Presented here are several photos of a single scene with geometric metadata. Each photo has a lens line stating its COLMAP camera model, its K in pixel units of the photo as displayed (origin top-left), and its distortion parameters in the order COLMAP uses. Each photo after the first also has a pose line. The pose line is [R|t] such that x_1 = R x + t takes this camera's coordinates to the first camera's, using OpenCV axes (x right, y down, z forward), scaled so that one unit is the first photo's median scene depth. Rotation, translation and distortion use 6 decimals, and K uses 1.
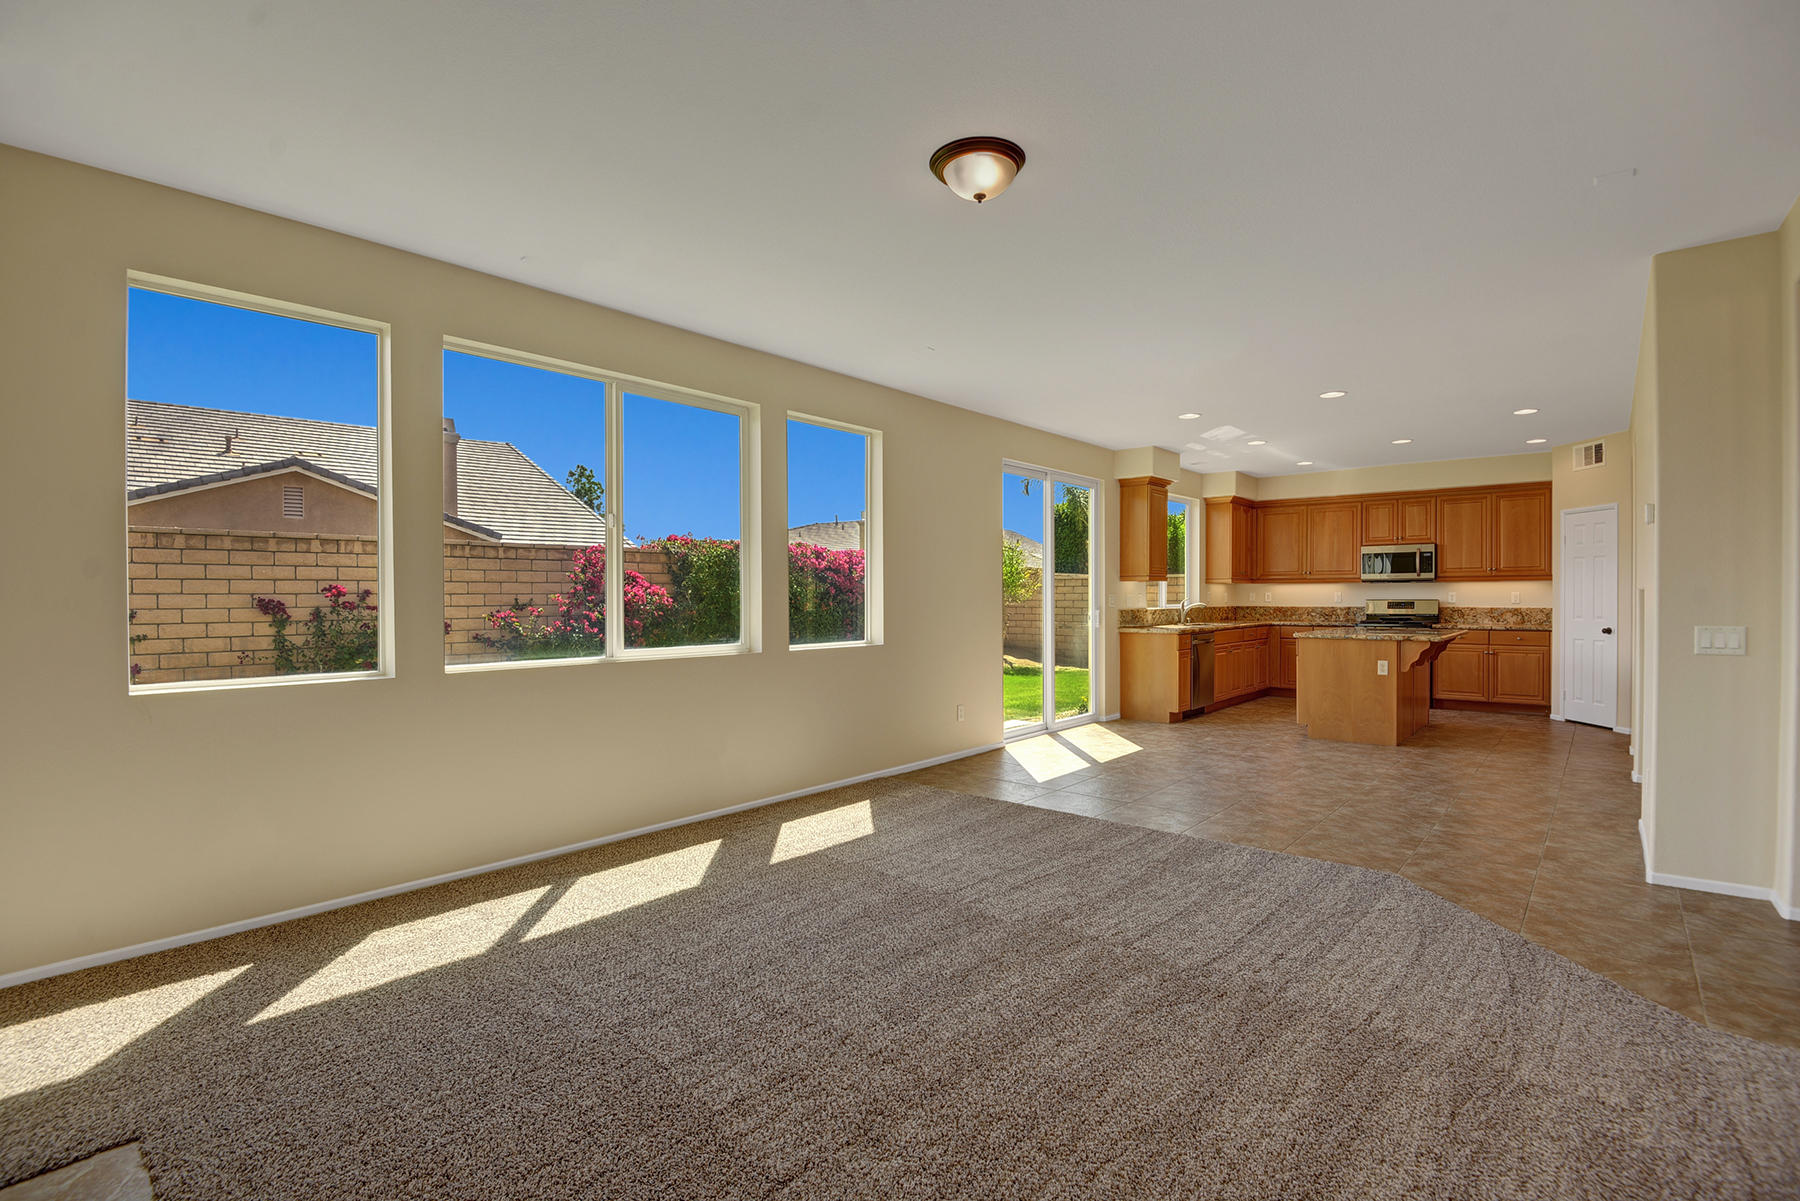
lens RADIAL K [[828.1, 0, 911.0], [0, 828.1, 614.9], [0, 0, 1]] dist [-0.019018, -0.004498]
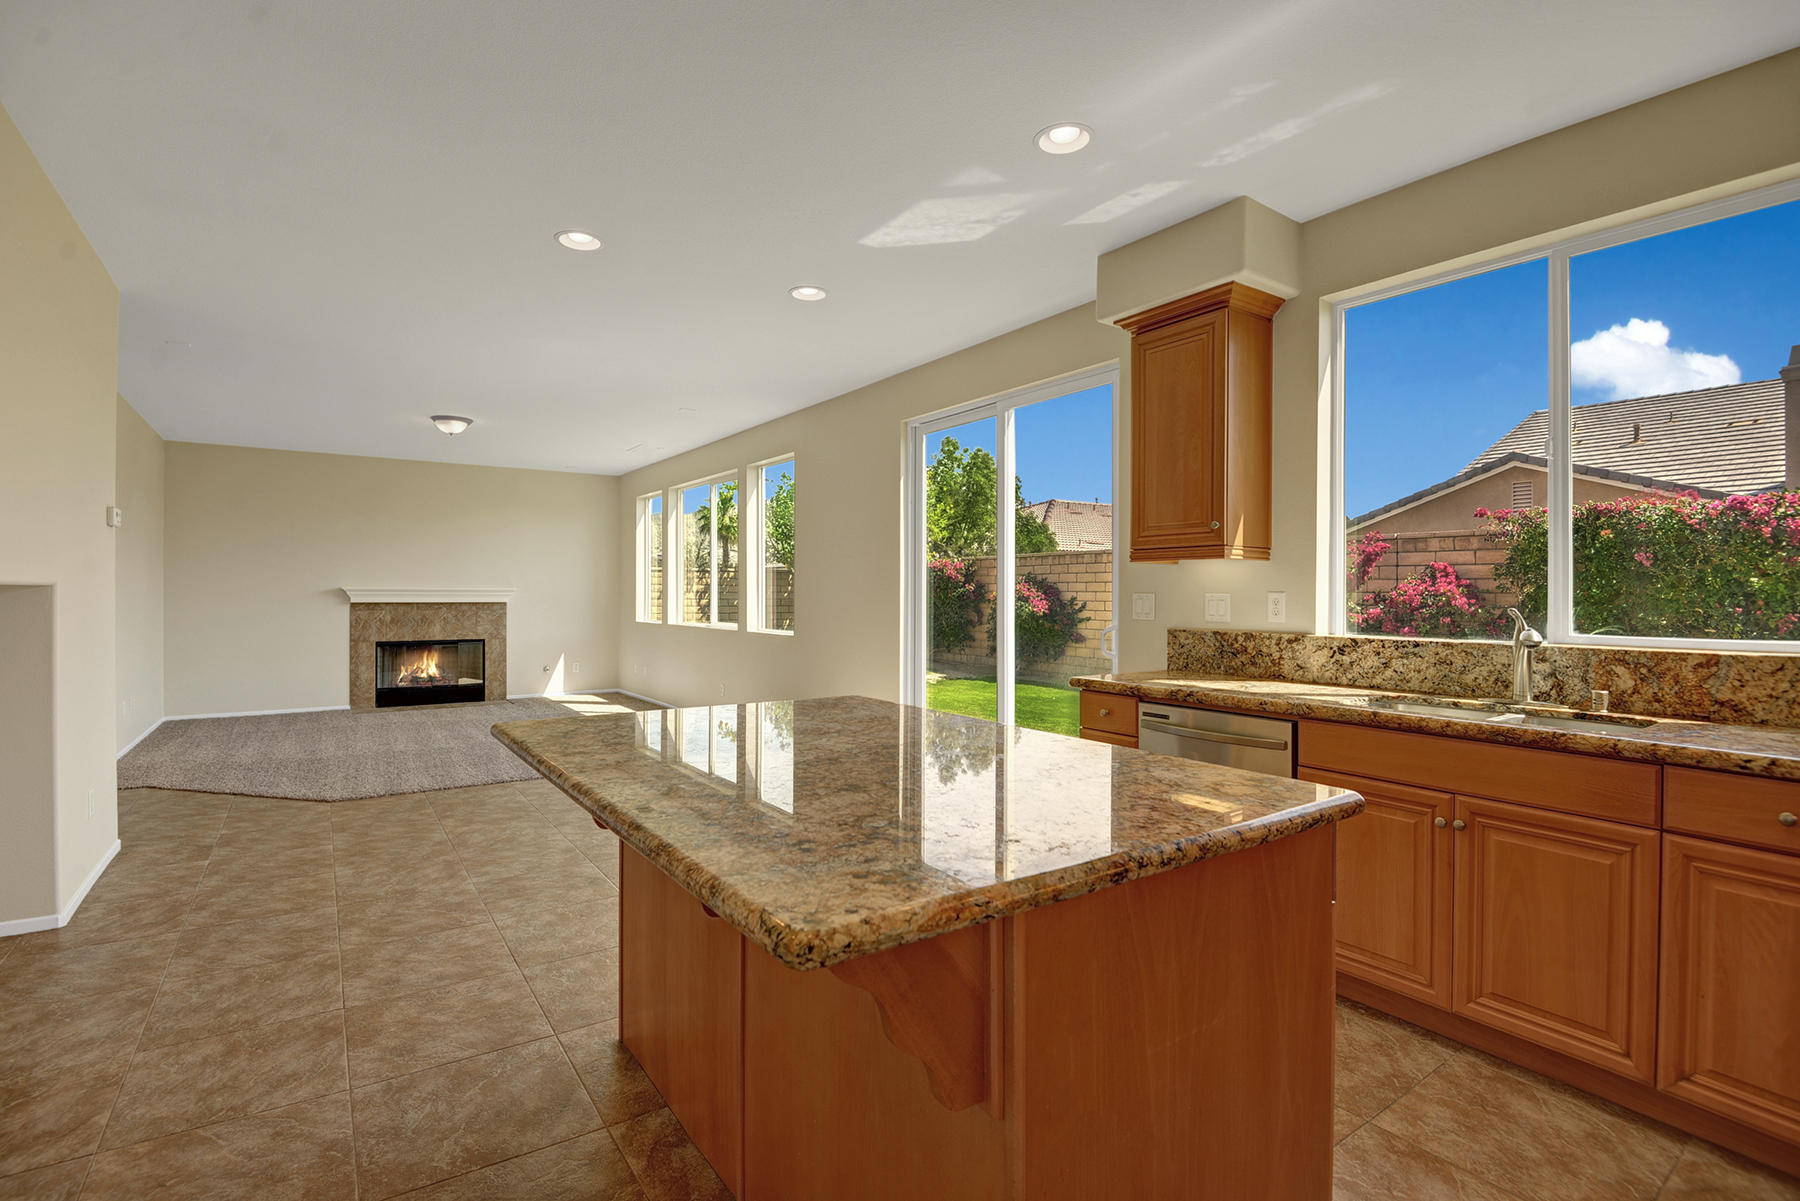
lens RADIAL K [[828.1, 0, 881.6], [0, 828.1, 594.8], [0, 0, 1]] dist [-0.019018, -0.004498]
pose [[-0.260626, 0.003474, -0.965434, 0.651766], [-0.022608, 0.999697, 0.009700, -0.023143], [0.965175, 0.024355, -0.260469, 0.882031]]
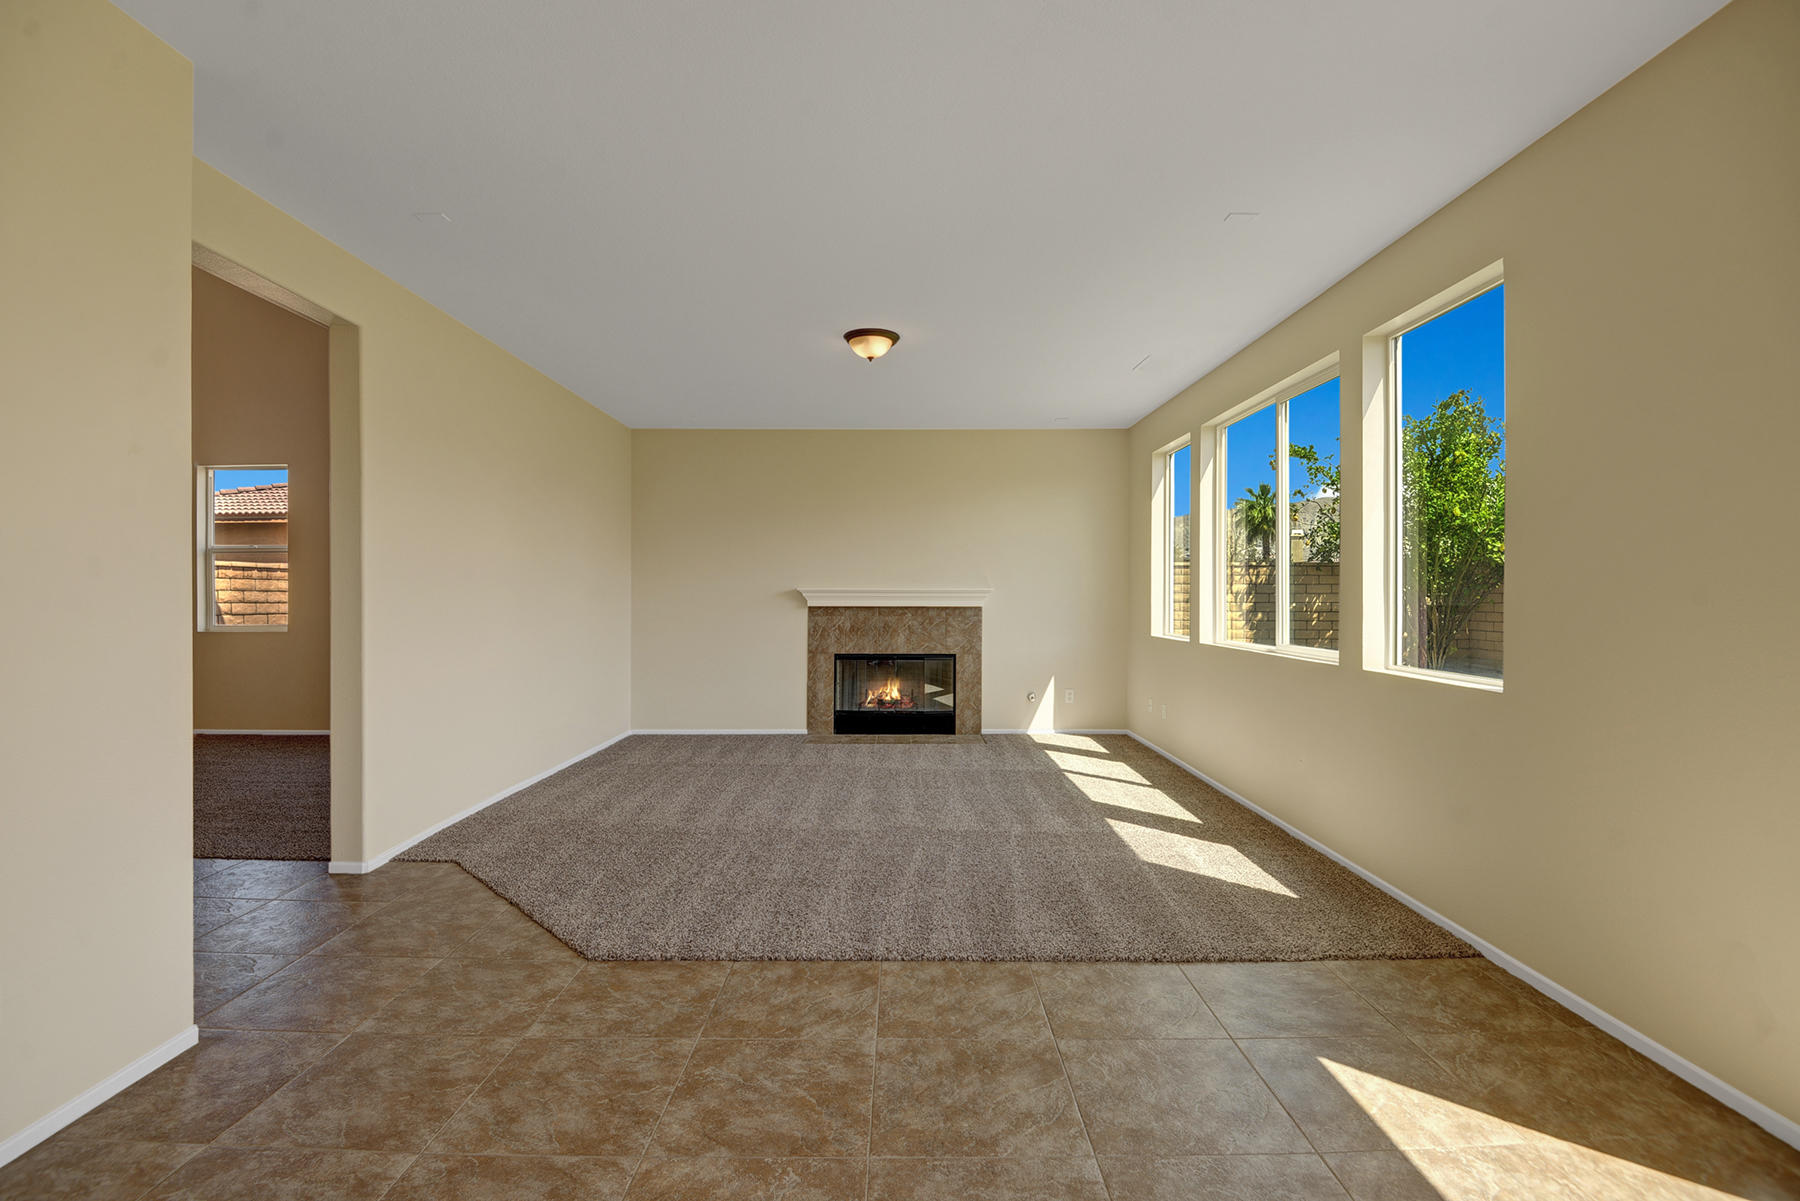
lens RADIAL K [[828.1, 0, 902.0], [0, 828.1, 620.2], [0, 0, 1]] dist [-0.019018, -0.004498]
pose [[-0.764616, 0.016955, -0.644263, 0.347895], [-0.014736, 0.998933, 0.043777, -0.014220], [0.644317, 0.042967, -0.763550, 0.715796]]
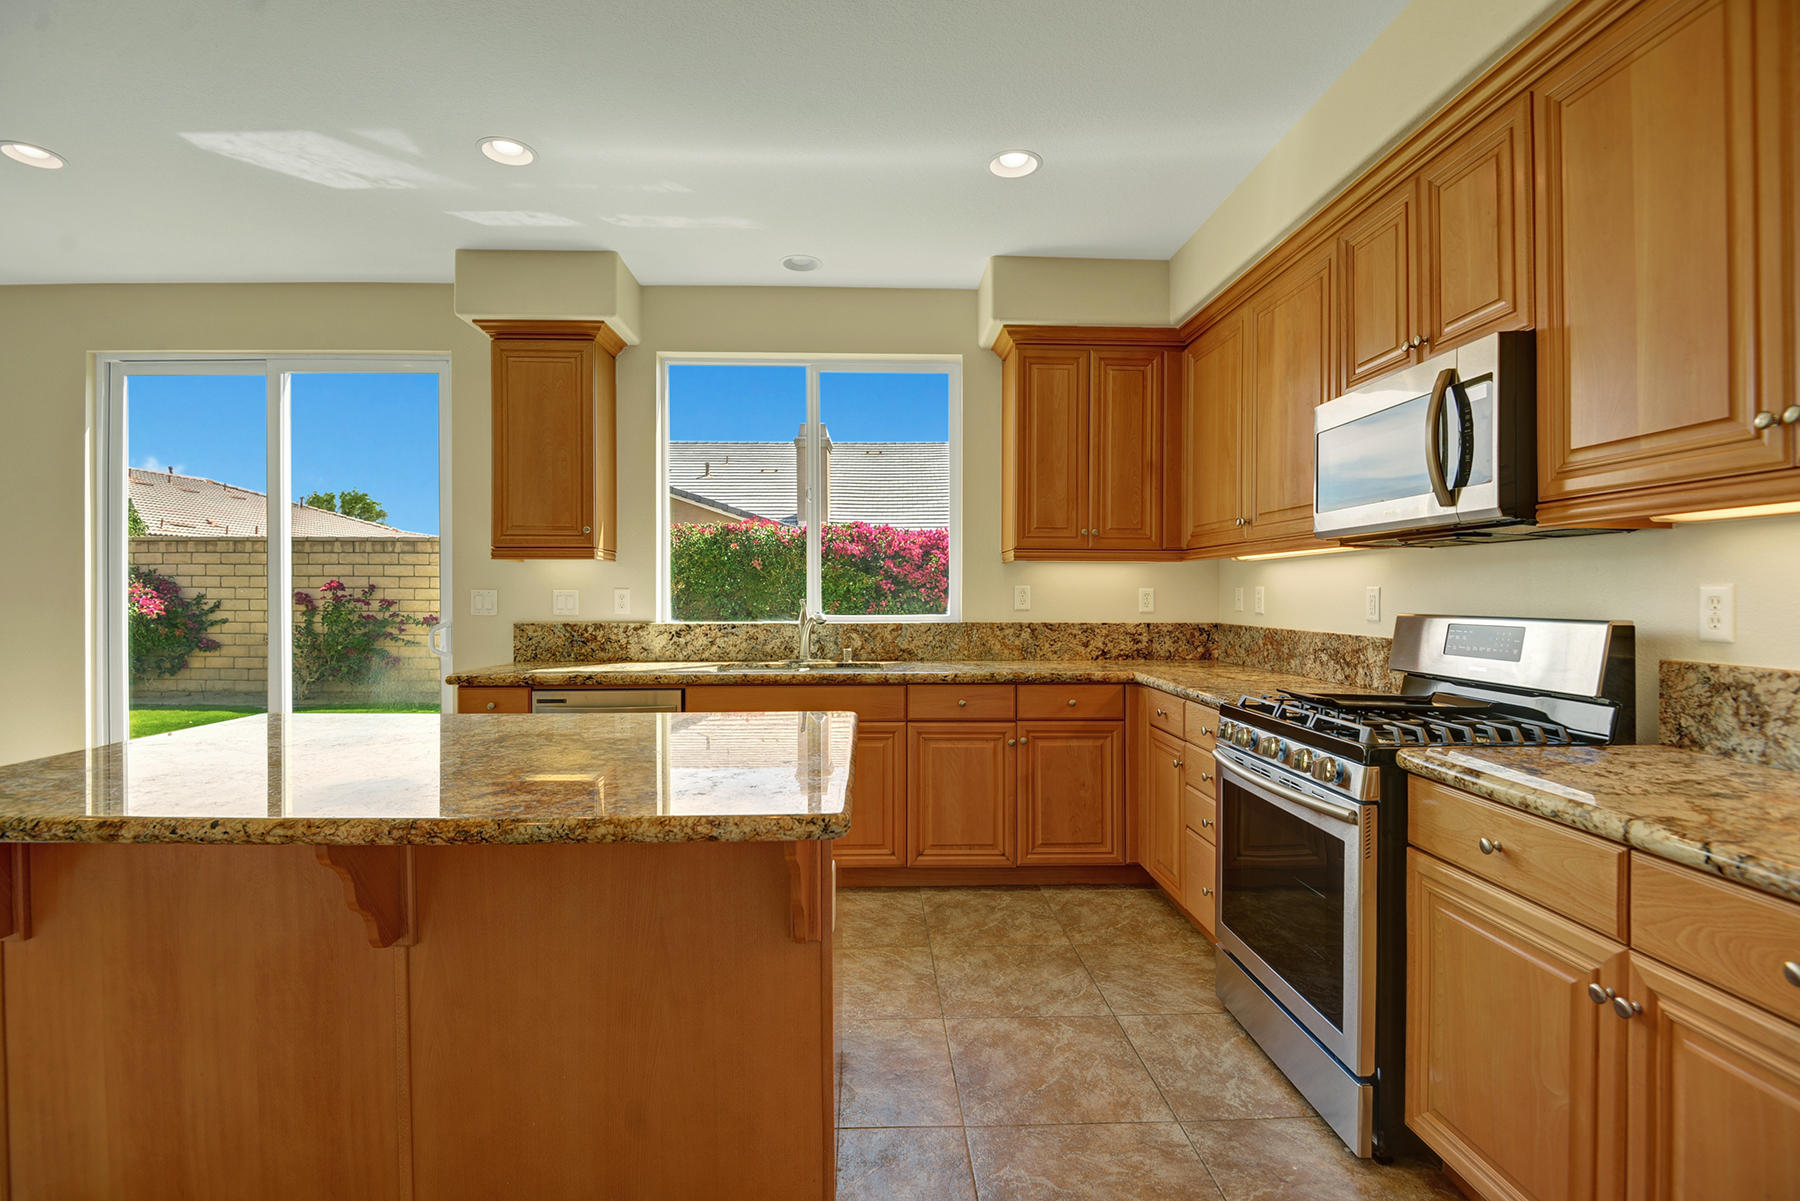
lens RADIAL K [[828.1, 0, 915.8], [0, 828.1, 594.3], [0, 0, 1]] dist [-0.019018, -0.004498]
pose [[0.699050, 0.005971, -0.715048, 0.673943], [-0.018216, 0.999789, -0.009460, -0.020378], [0.714841, 0.019638, 0.699012, 0.764407]]
